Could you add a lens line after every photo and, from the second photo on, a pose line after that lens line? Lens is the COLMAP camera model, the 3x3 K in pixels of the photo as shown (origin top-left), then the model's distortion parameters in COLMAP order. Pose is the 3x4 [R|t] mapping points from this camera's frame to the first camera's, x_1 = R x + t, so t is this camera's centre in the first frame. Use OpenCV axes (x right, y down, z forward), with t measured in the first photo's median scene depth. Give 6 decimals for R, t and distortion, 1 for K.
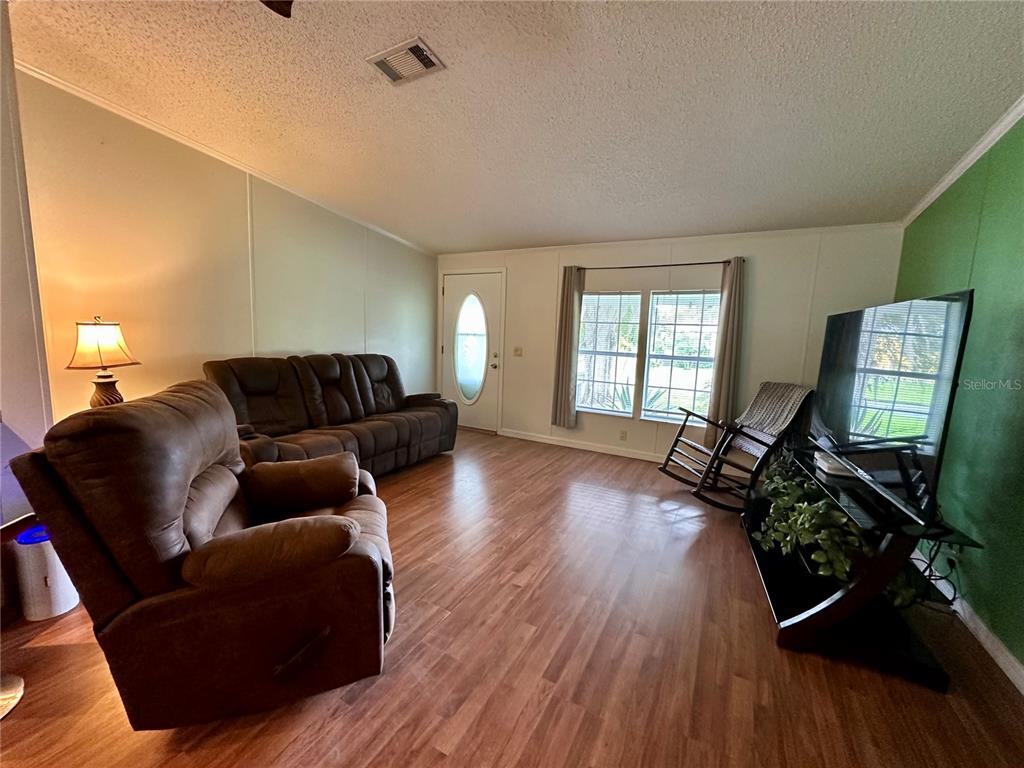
lens RADIAL K [[409.6, 0, 510.8], [0, 409.6, 383.7], [0, 0, 1]] dist [0.000803, 0.000046]
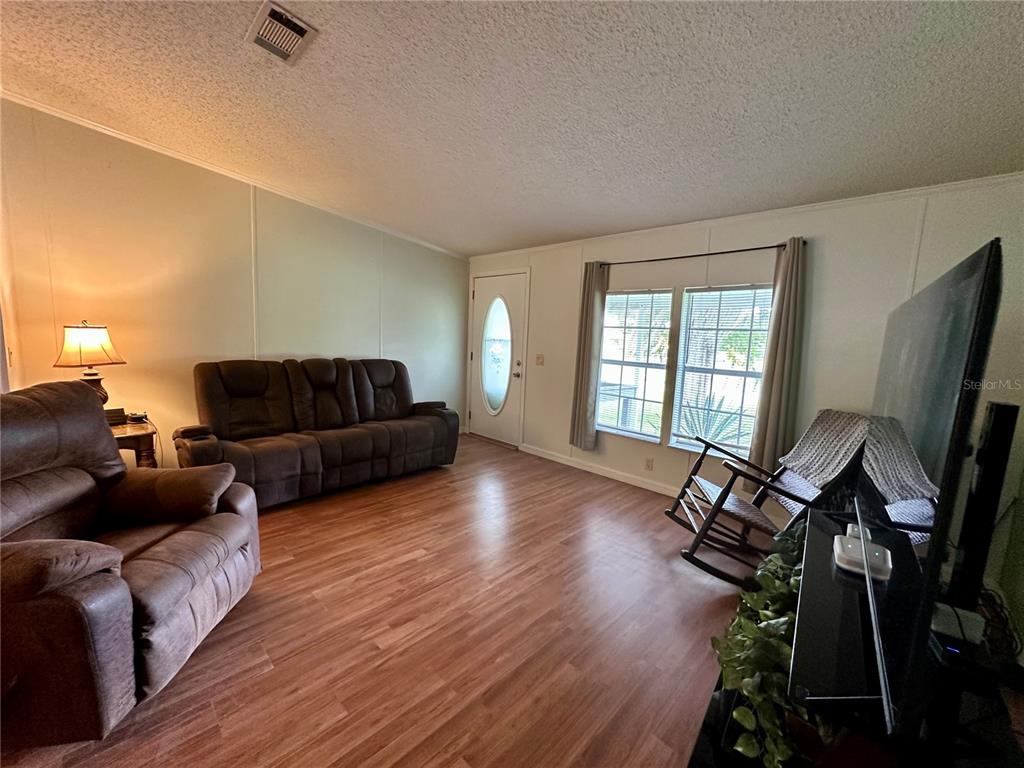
lens RADIAL K [[409.6, 0, 510.8], [0, 409.6, 383.7], [0, 0, 1]] dist [0.000803, 0.000046]
pose [[0.962469, 0.036083, -0.268980, 0.234124], [-0.040706, 0.999104, -0.011627, -0.014839], [0.268320, 0.022140, 0.963075, 0.136576]]
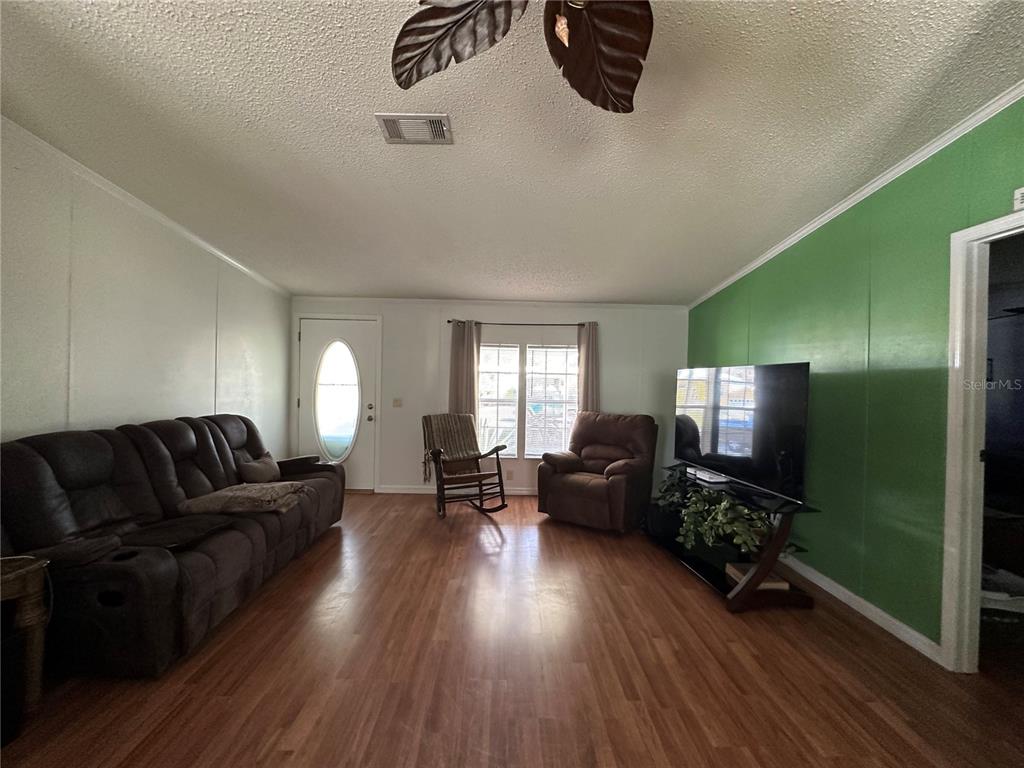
lens RADIAL K [[409.6, 0, 510.8], [0, 409.6, 383.7], [0, 0, 1]] dist [0.000803, 0.000046]
pose [[0.870691, -0.023098, 0.491287, -0.261990], [0.073236, 0.993849, -0.083068, -0.025279], [-0.486346, 0.108307, 0.867028, 0.034046]]
